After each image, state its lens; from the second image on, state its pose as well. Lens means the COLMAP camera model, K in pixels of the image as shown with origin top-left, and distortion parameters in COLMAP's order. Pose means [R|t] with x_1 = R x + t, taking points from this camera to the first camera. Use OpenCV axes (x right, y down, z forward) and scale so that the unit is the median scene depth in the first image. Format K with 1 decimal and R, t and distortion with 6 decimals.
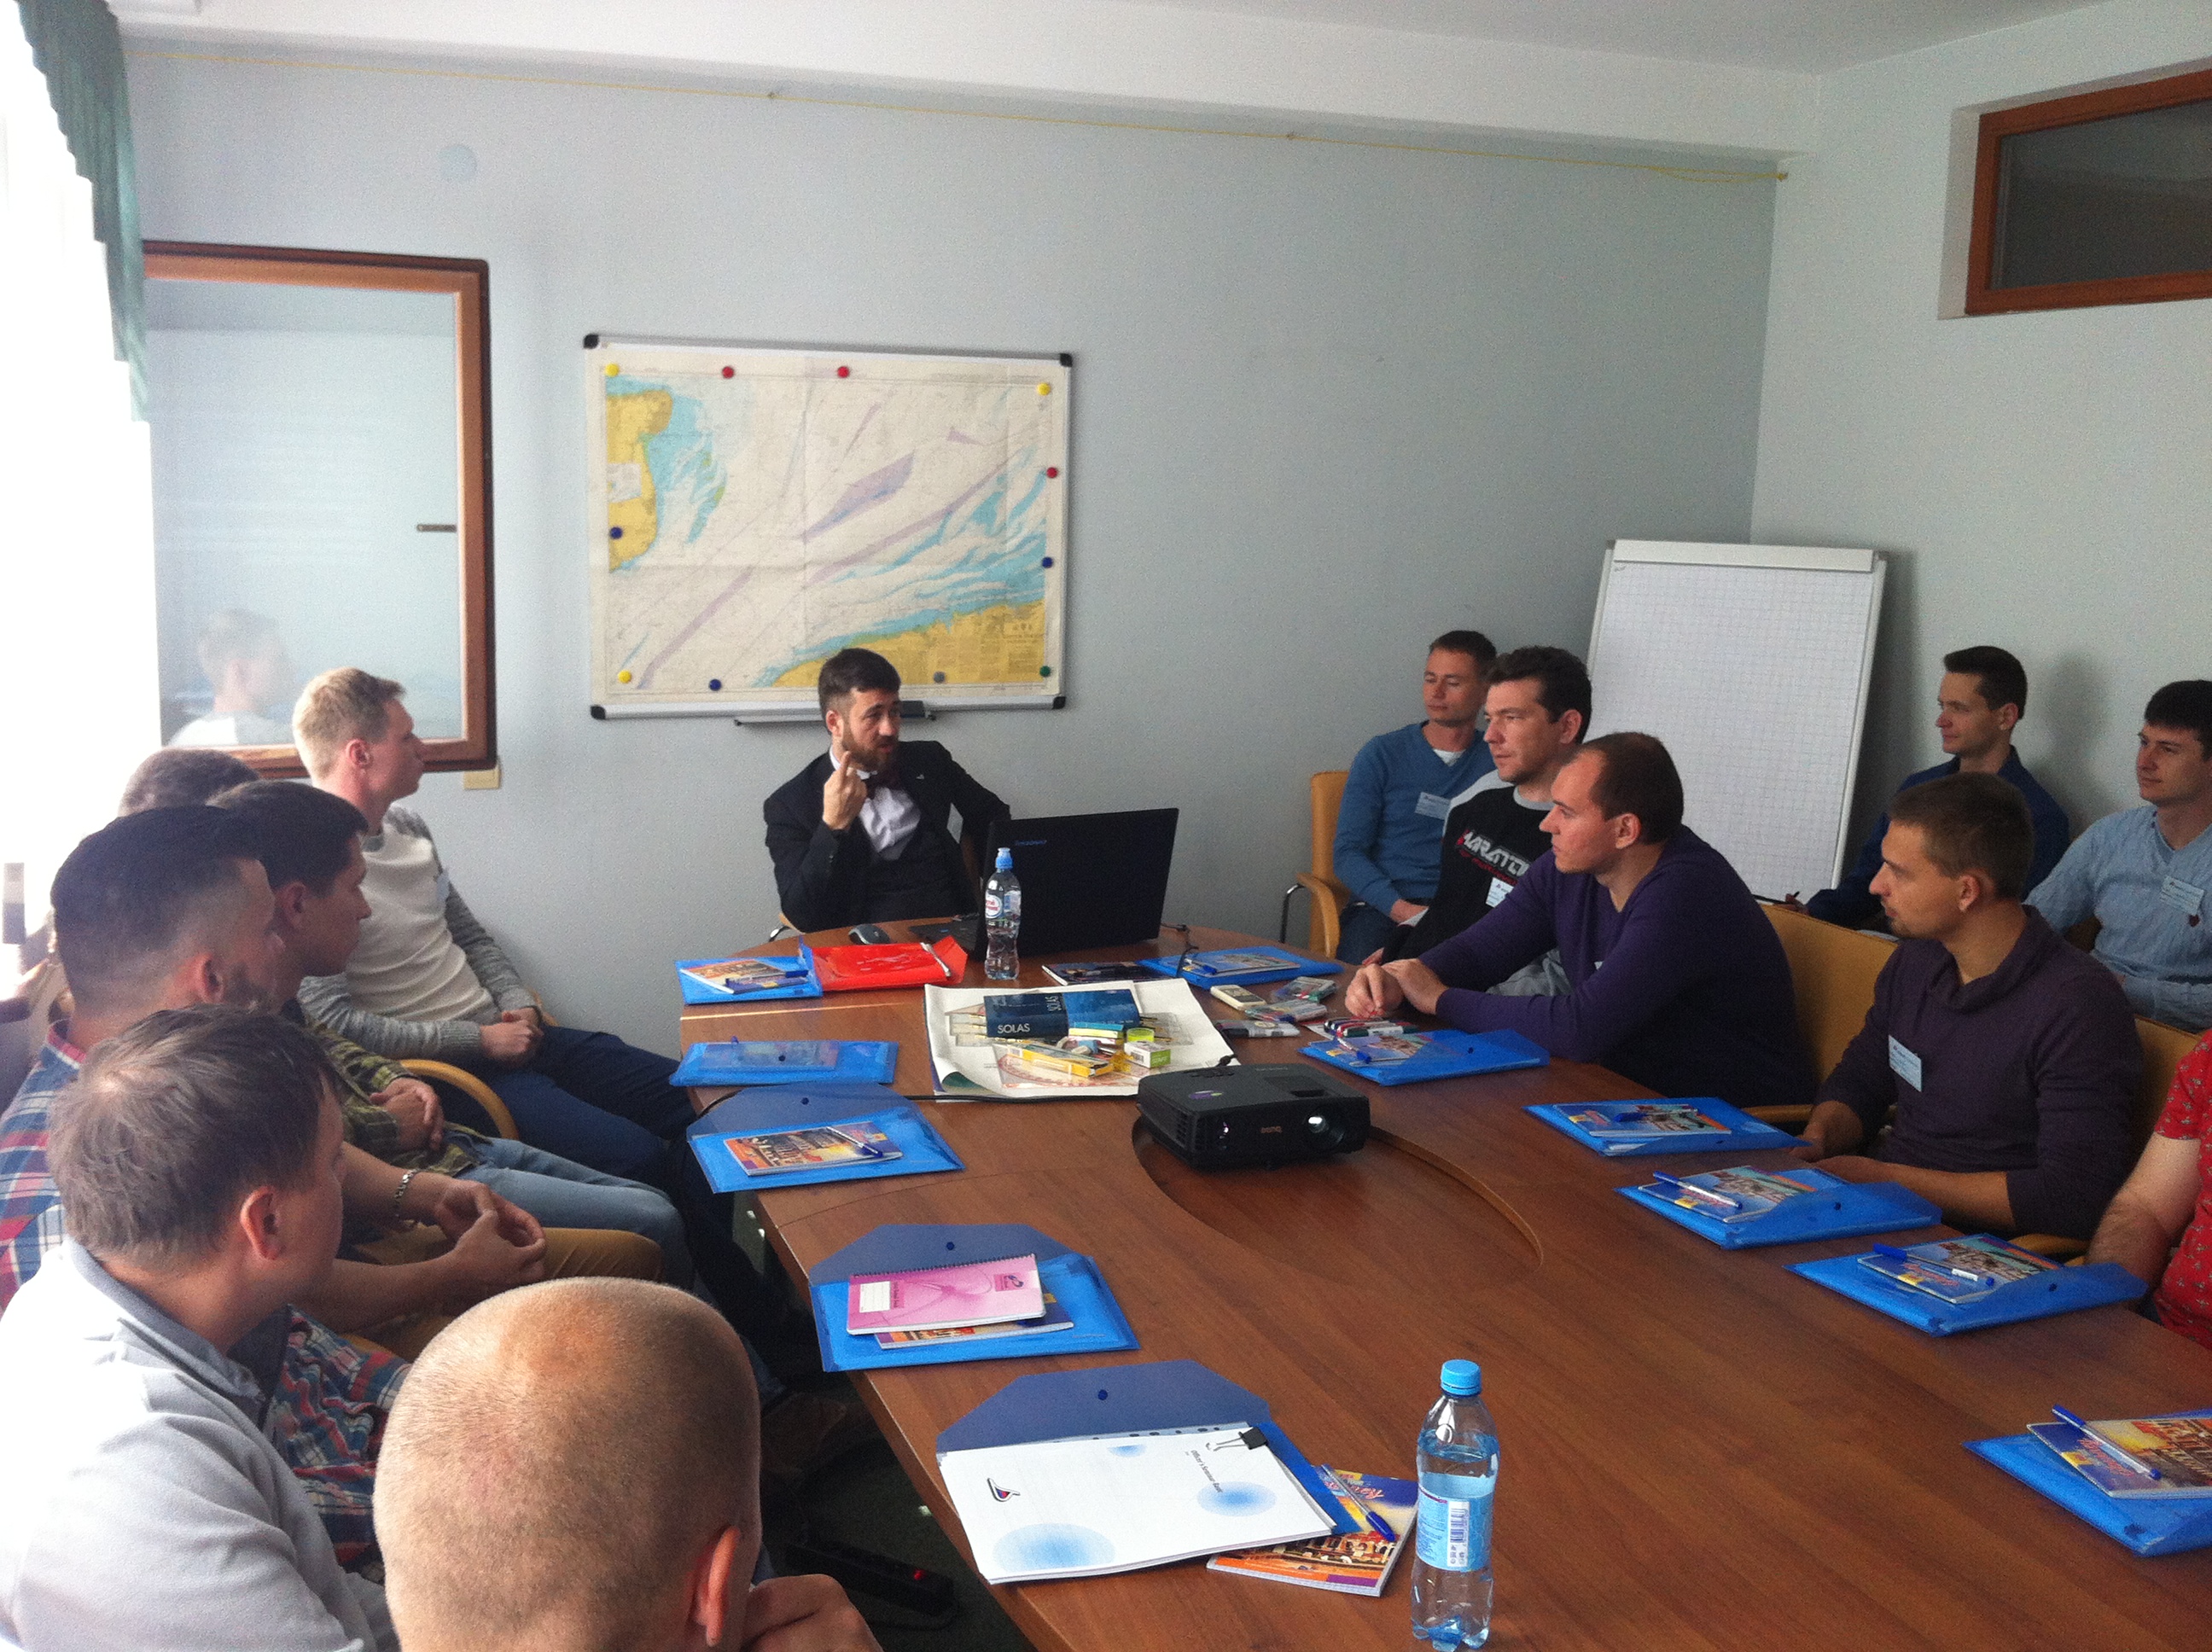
lens RADIAL K [[2234.2, 0, 1100.7], [0, 2234.2, 837.8], [0, 0, 1]] dist [-0.011533, 0.000000]
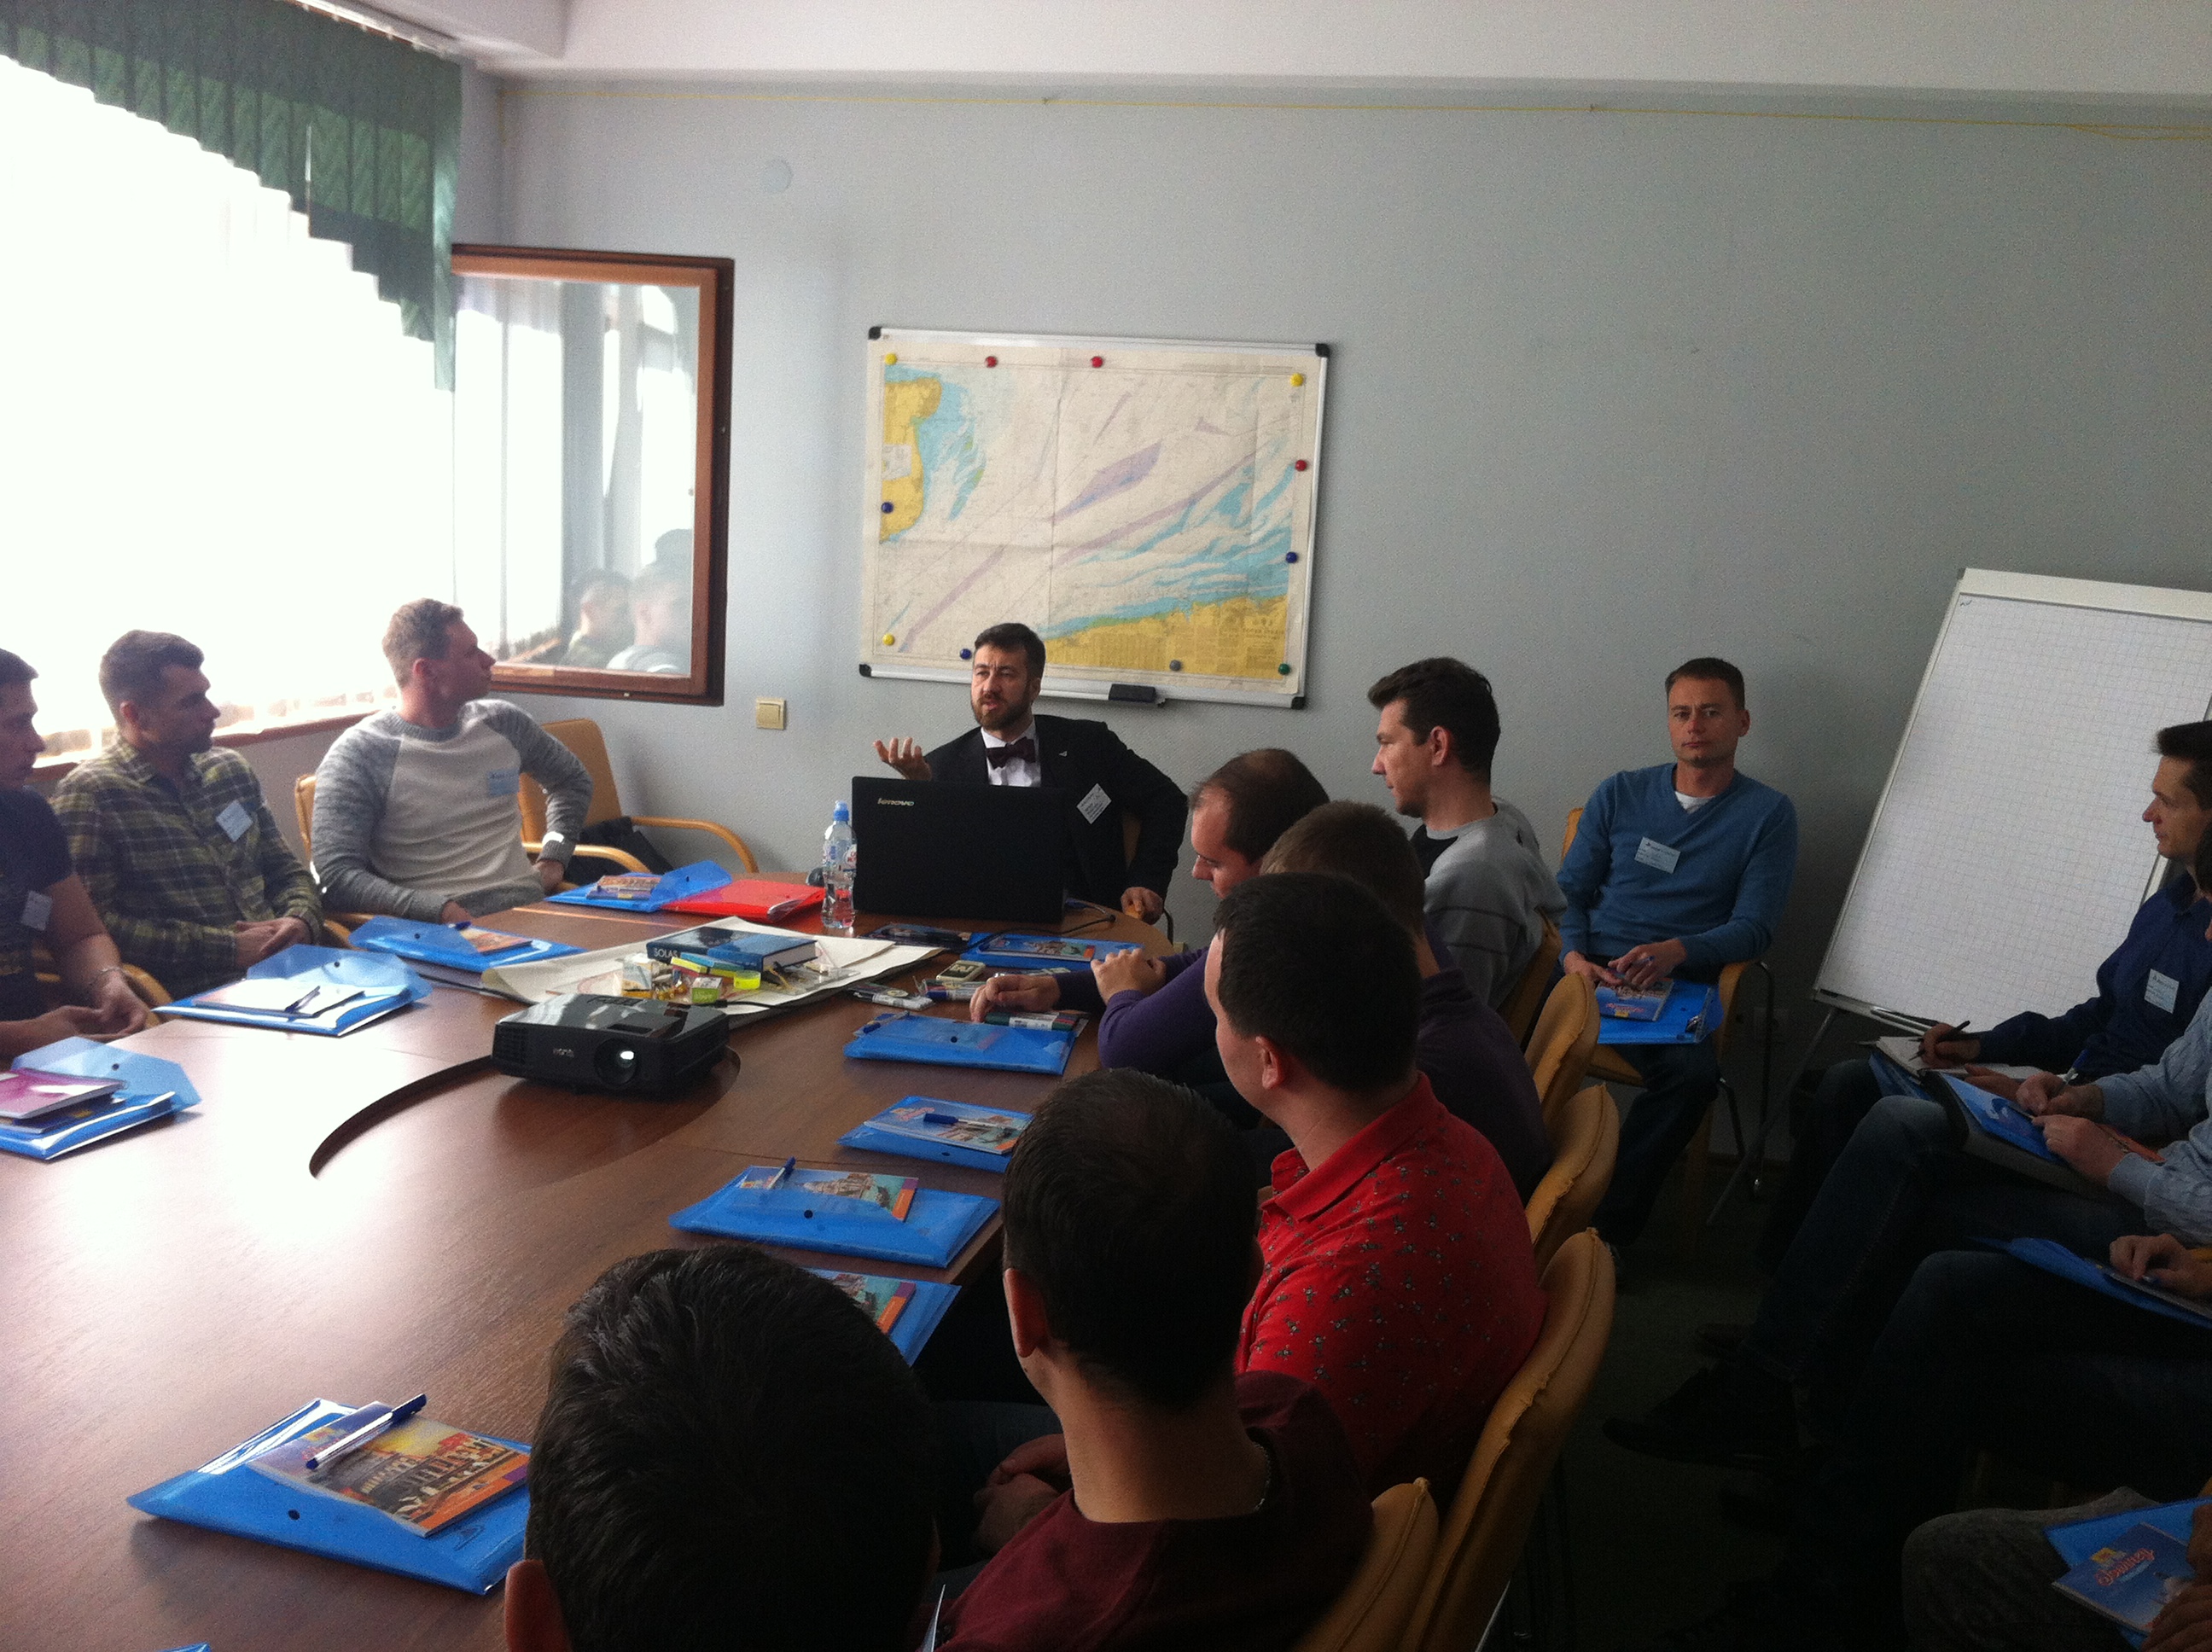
lens RADIAL K [[2234.2, 0, 1103.6], [0, 2234.2, 813.2], [0, 0, 1]] dist [-0.011533, 0.000000]
pose [[0.817234, 0.110573, -0.565599, 0.488163], [-0.128452, 0.991681, 0.008271, -0.010474], [0.561808, 0.065893, 0.824639, 0.162343]]
